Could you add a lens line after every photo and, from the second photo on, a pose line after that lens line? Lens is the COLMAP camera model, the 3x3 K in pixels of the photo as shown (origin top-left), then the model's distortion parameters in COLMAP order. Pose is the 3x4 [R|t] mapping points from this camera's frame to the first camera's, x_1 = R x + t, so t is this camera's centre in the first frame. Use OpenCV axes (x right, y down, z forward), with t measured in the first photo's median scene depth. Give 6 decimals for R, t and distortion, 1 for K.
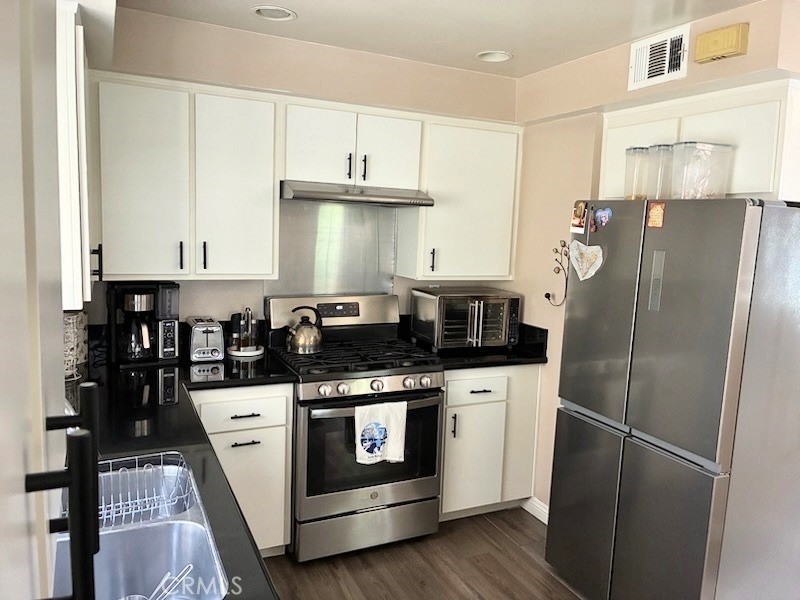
lens RADIAL K [[603.1, 0, 402.5], [0, 603.1, 299.9], [0, 0, 1]] dist [0.044291, -0.062437]
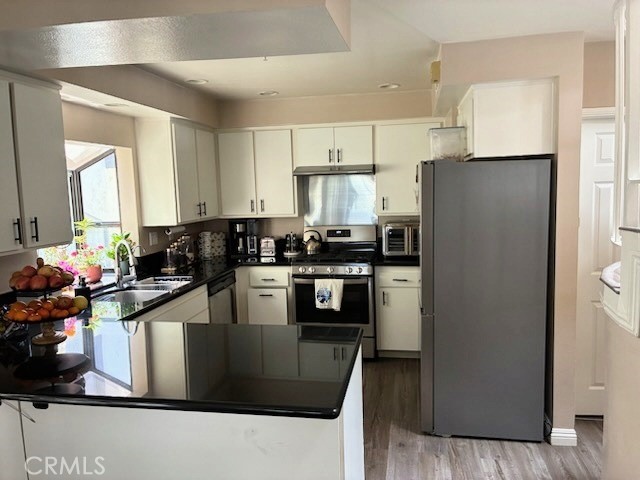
lens RADIAL K [[482.5, 0, 322.0], [0, 482.5, 240.0], [0, 0, 1]] dist [0.044291, -0.062437]
pose [[0.803627, -0.004570, -0.595116, 0.836131], [-0.016114, 0.999437, -0.029436, 0.092504], [0.594915, 0.033245, 0.803101, -0.238935]]
